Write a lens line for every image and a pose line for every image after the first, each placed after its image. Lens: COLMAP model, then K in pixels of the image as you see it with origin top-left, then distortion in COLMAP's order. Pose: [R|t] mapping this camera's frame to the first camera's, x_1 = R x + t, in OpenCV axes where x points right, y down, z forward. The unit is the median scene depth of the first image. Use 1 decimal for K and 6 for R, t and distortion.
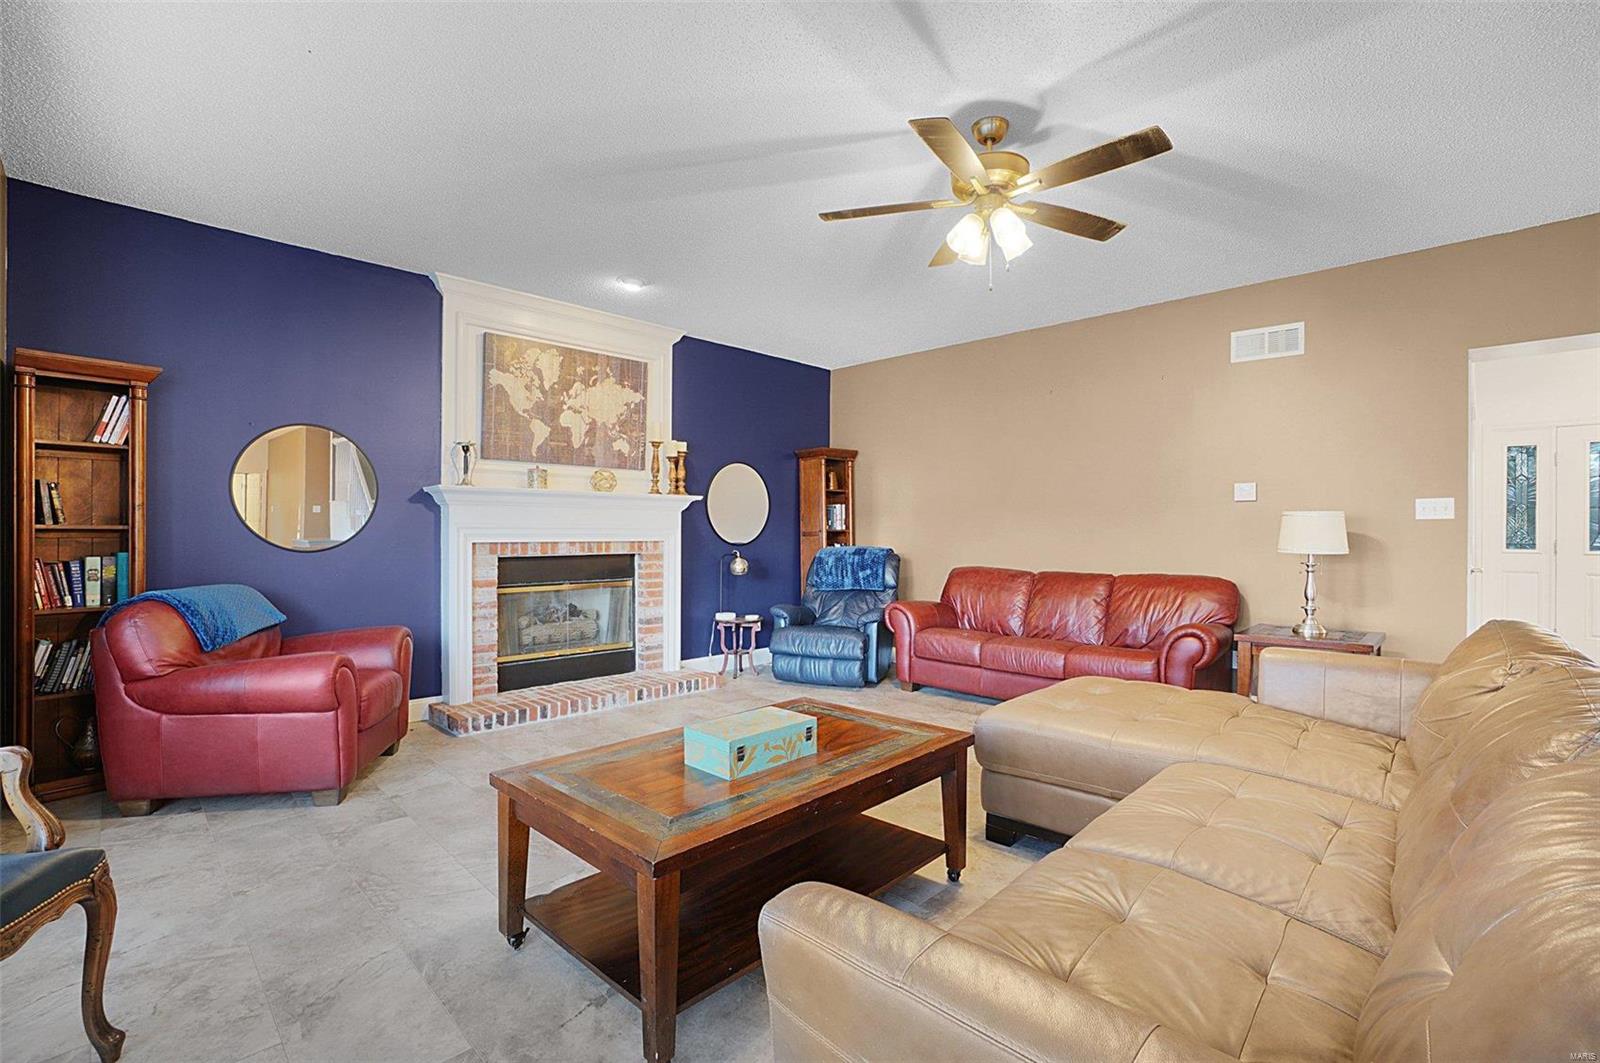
lens RADIAL K [[727.1, 0, 800.0], [0, 727.1, 531.5], [0, 0, 1]] dist [-0.027874, 0.000713]
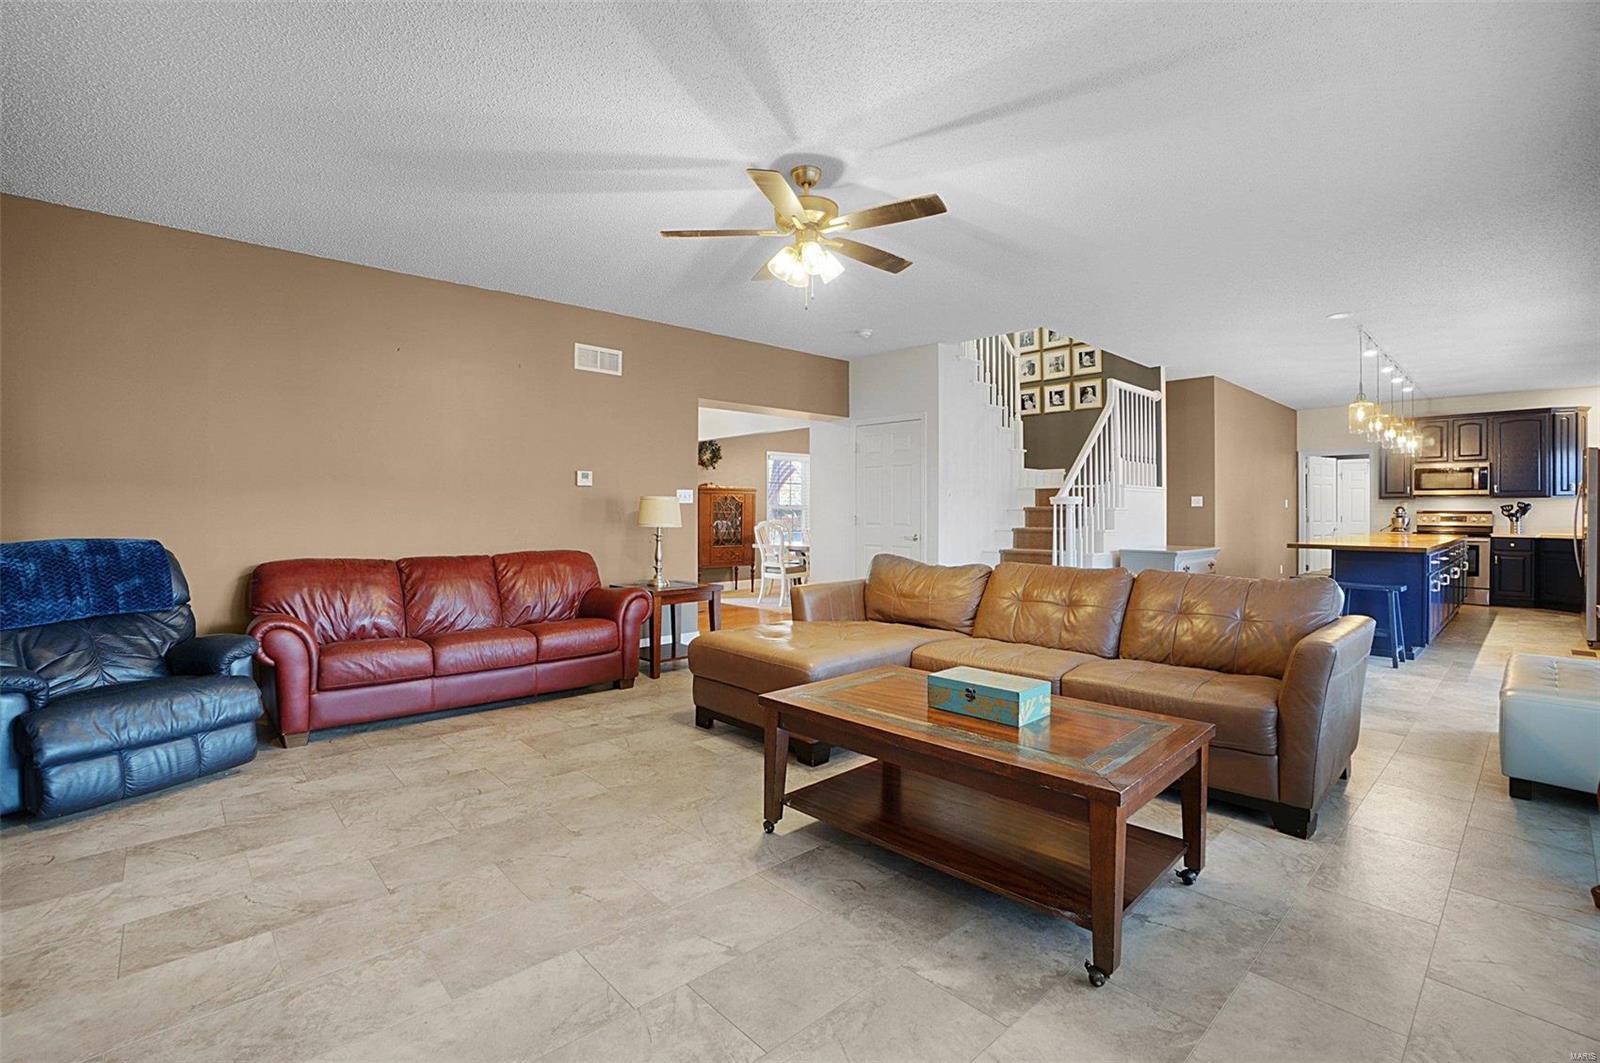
lens RADIAL K [[734.9, 0, 769.6], [0, 734.9, 511.7], [0, 0, 1]] dist [-0.022139, 0.000072]
pose [[0.057247, -0.001043, 0.998360, -0.522928], [0.001973, 0.999998, 0.000932, 0.000777], [-0.998358, 0.001917, 0.057249, 0.542301]]
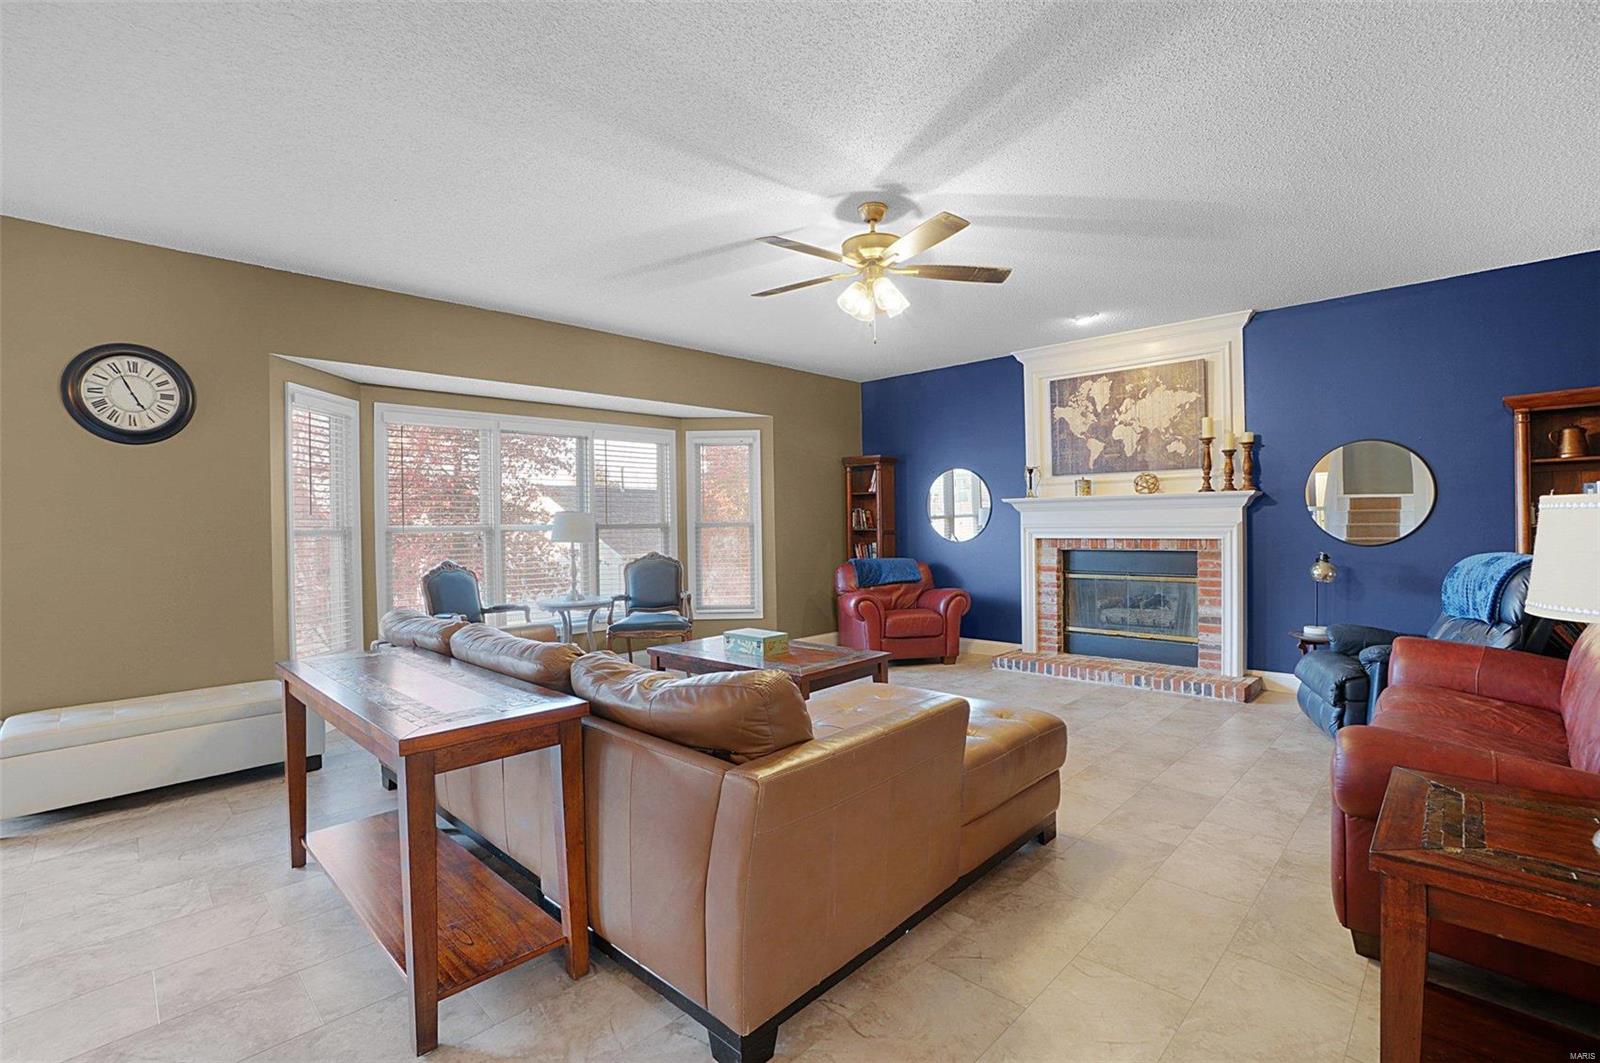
lens RADIAL K [[727.1, 0, 800.0], [0, 727.1, 531.5], [0, 0, 1]] dist [-0.027874, 0.000713]
pose [[0.027791, 0.003628, -0.999607, 0.825689], [0.011502, 0.999926, 0.003949, -0.007705], [0.999548, -0.011607, 0.027747, 0.457828]]
